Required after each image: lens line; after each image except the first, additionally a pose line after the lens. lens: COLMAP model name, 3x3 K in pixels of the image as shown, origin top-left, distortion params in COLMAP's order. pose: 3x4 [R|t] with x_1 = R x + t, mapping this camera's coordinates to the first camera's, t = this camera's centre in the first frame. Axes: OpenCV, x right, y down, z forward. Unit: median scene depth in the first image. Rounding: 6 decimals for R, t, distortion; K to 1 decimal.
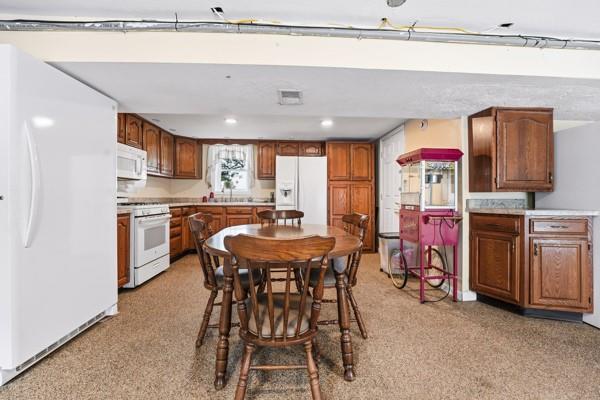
lens RADIAL K [[247.8, 0, 297.9], [0, 247.8, 196.2], [0, 0, 1]] dist [-0.020418, -0.000159]
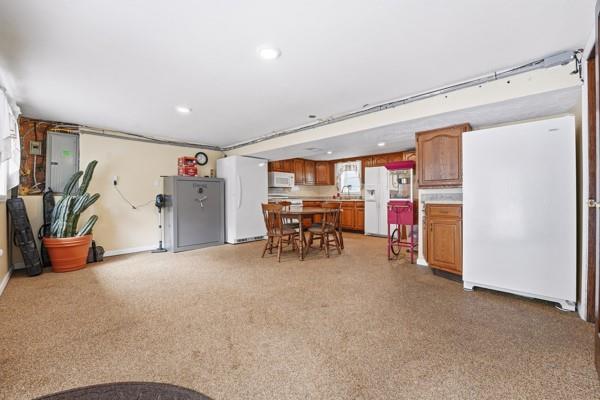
lens RADIAL K [[247.8, 0, 300.7], [0, 247.8, 198.4], [0, 0, 1]] dist [-0.020418, -0.000159]
pose [[0.682982, 0.001316, -0.730434, 0.700028], [-0.001648, 0.999999, 0.000261, 0.020412], [0.730433, 0.001025, 0.682983, -0.277151]]
